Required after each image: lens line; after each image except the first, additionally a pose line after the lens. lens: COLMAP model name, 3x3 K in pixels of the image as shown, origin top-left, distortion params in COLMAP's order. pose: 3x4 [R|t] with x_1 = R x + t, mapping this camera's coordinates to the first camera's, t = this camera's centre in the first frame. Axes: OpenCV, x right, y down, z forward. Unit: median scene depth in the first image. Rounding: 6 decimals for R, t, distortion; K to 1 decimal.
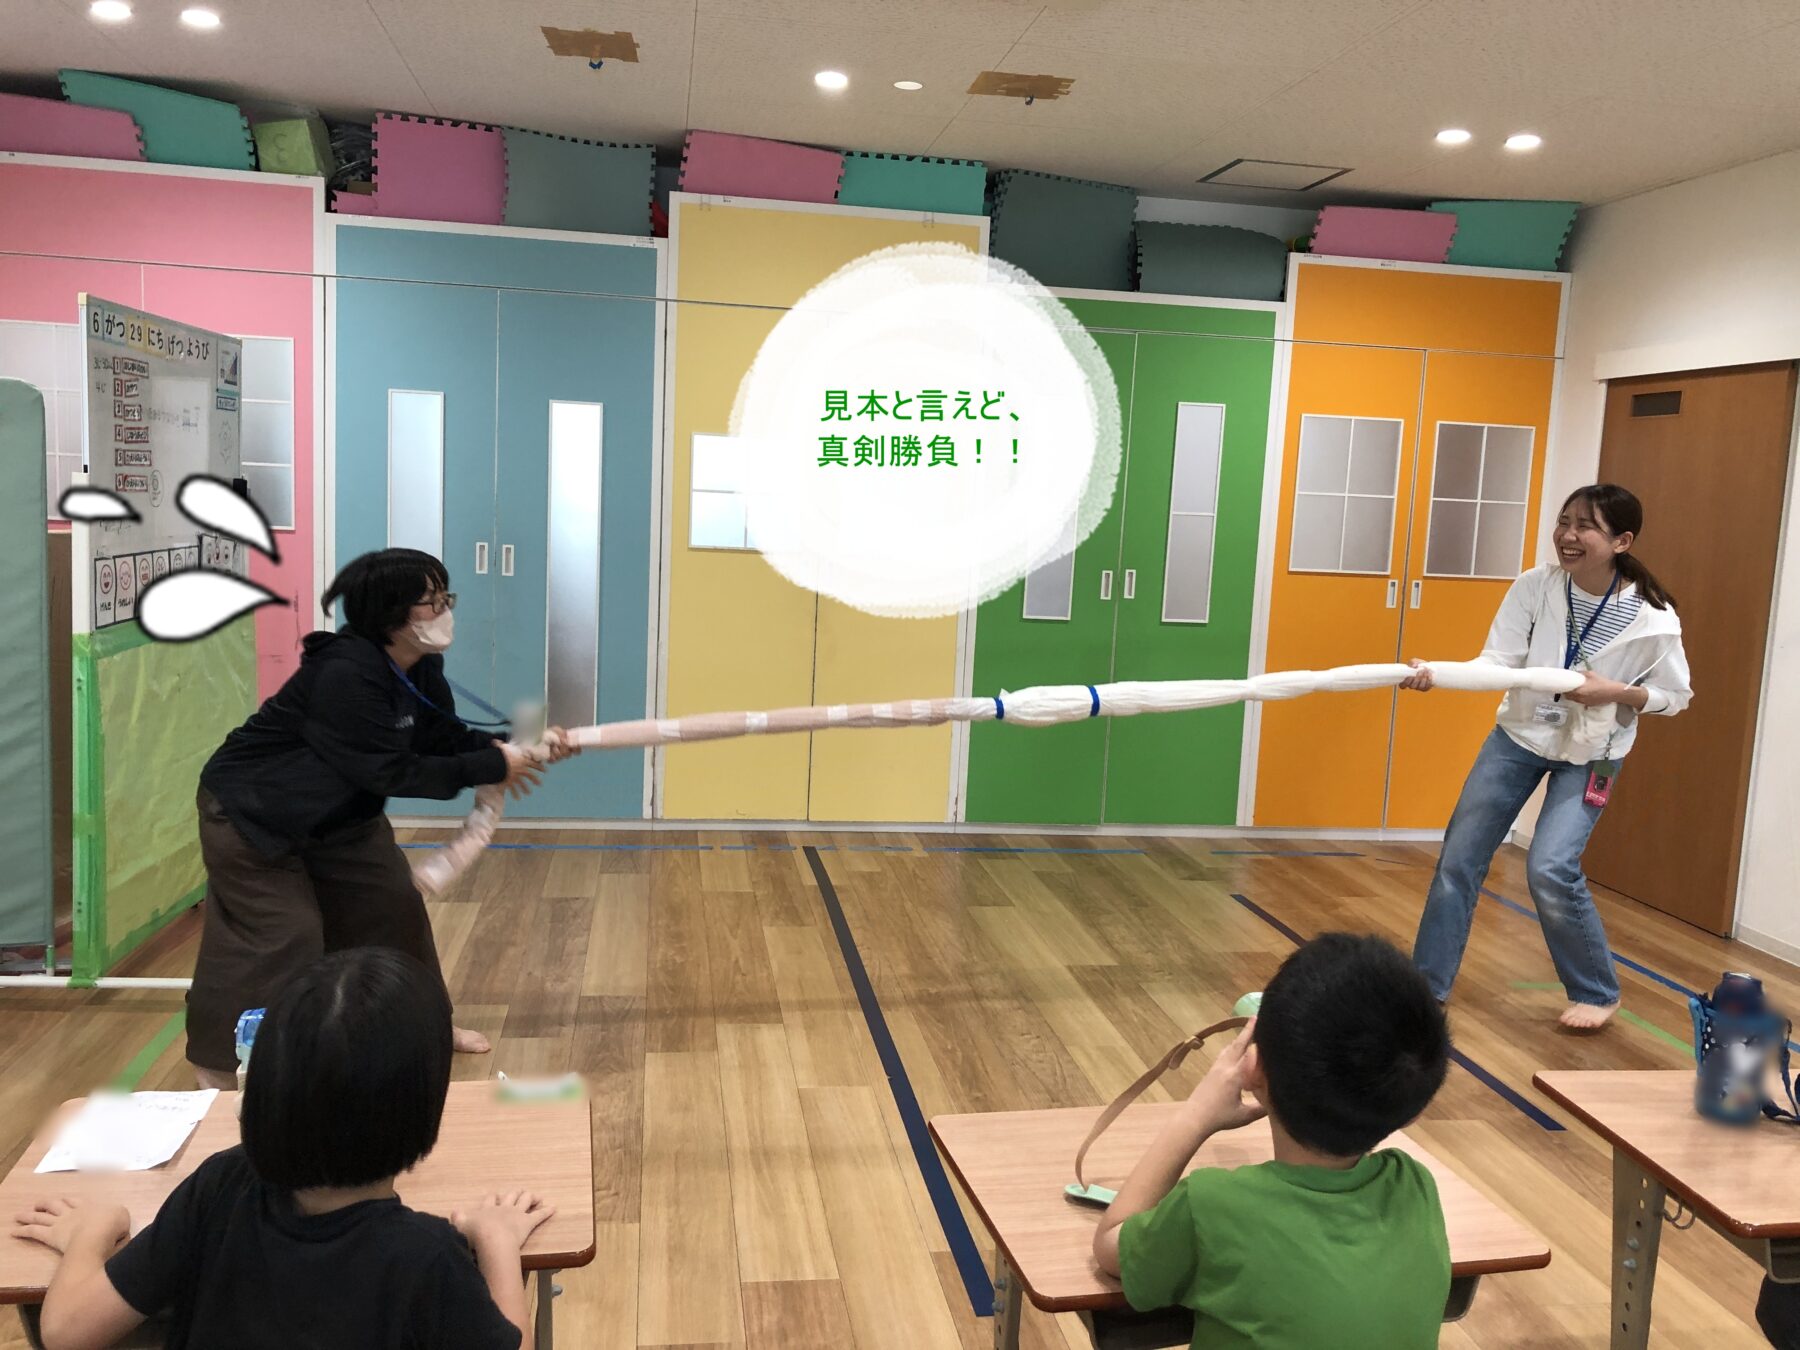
lens RADIAL K [[1470.1, 0, 869.1], [0, 1470.1, 617.4], [0, 0, 1]] dist [0.000836, -0.015939]
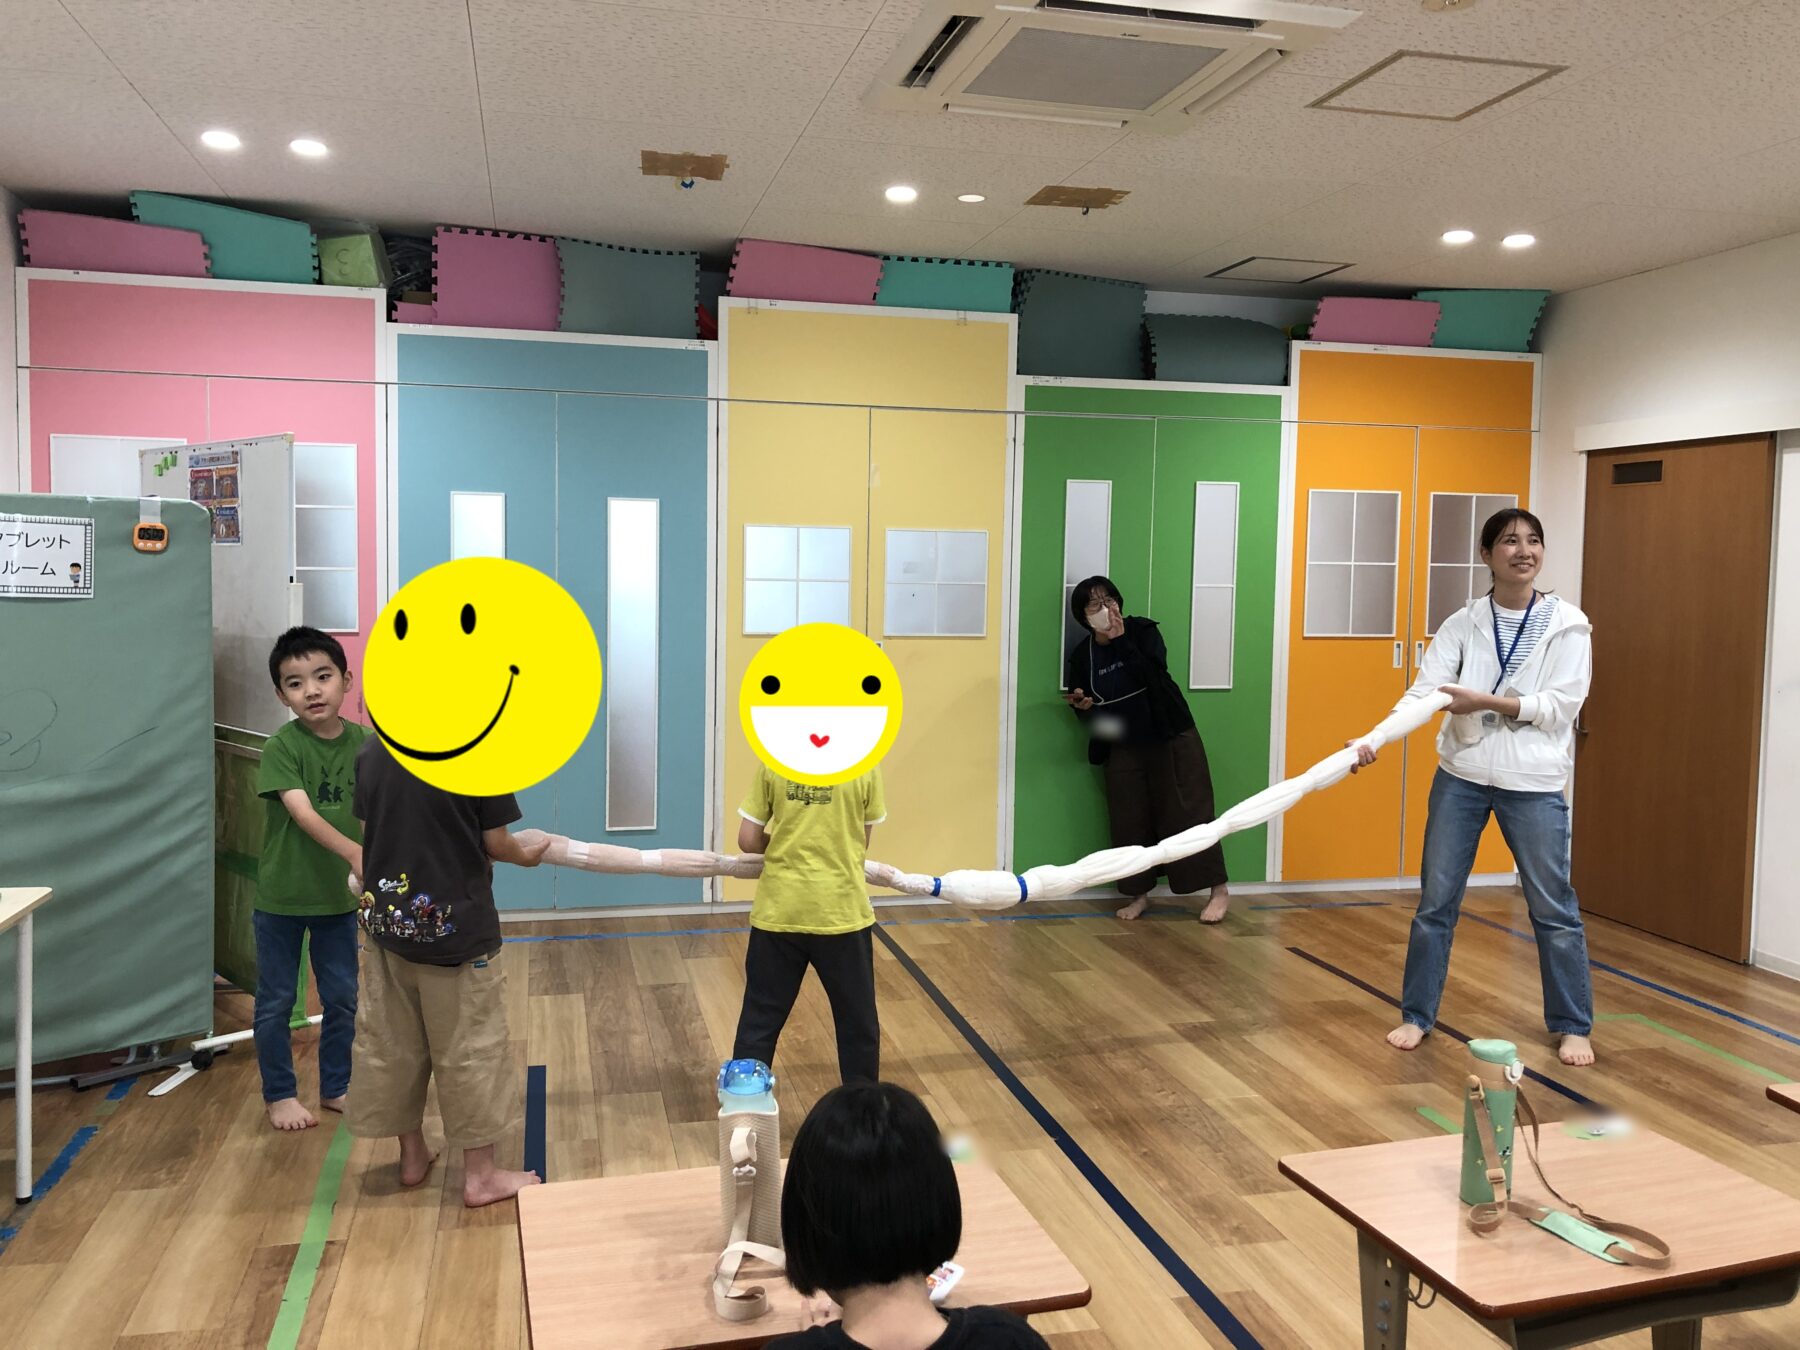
lens RADIAL K [[1470.1, 0, 851.6], [0, 1470.1, 600.5], [0, 0, 1]] dist [0.000836, -0.015939]
pose [[0.996569, -0.033916, 0.075495, -0.130722], [0.038373, 0.997556, -0.058384, -0.009178], [-0.073330, 0.061081, 0.995435, -0.035896]]
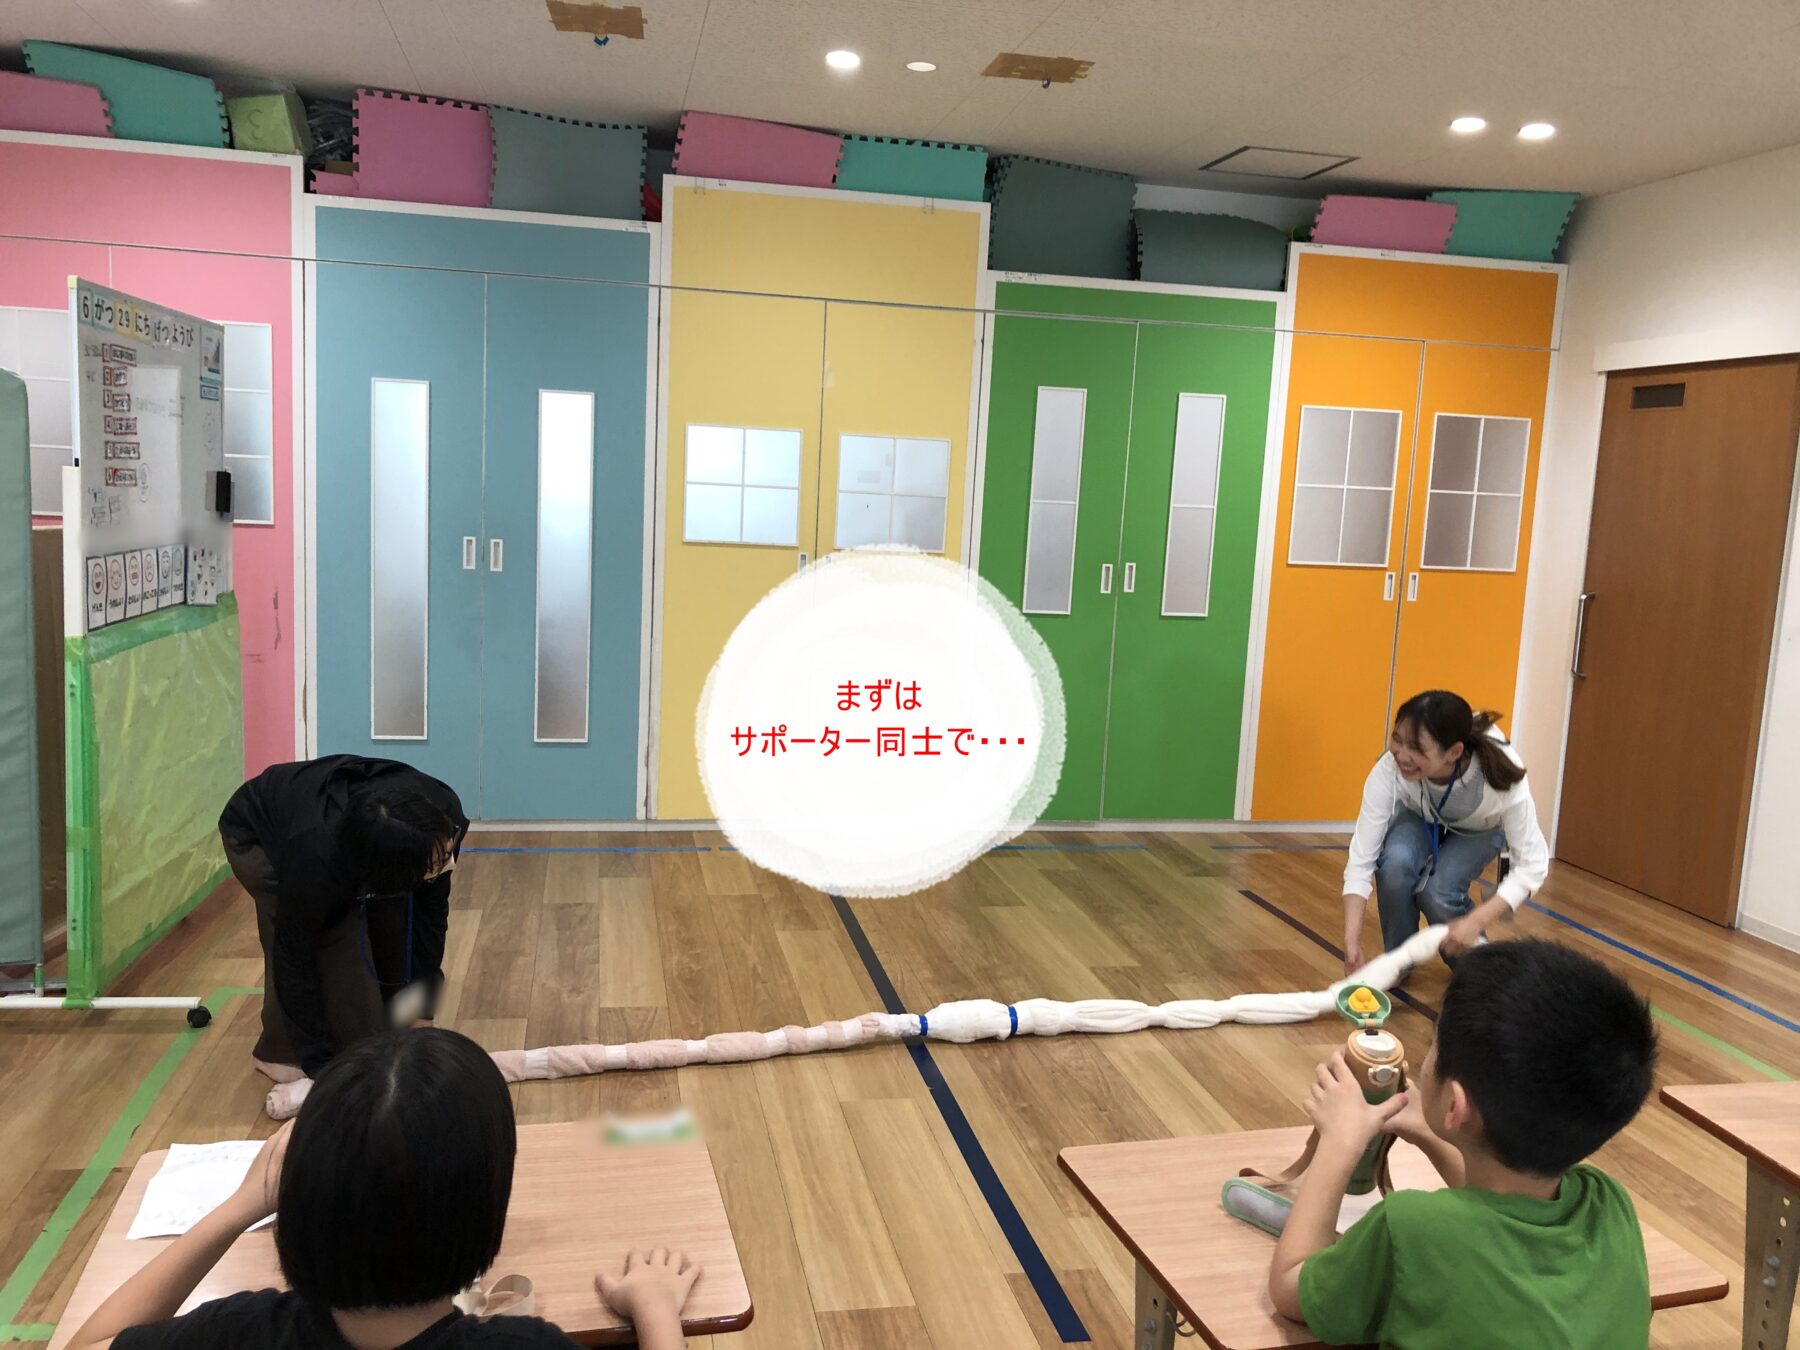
lens RADIAL K [[1470.1, 0, 867.9], [0, 1470.1, 628.0], [0, 0, 1]] dist [0.000836, -0.015939]
pose [[0.999028, -0.004767, 0.043827, -0.045970], [0.004109, 0.999878, 0.015103, -0.004738], [-0.043894, -0.014908, 0.998925, 0.022067]]
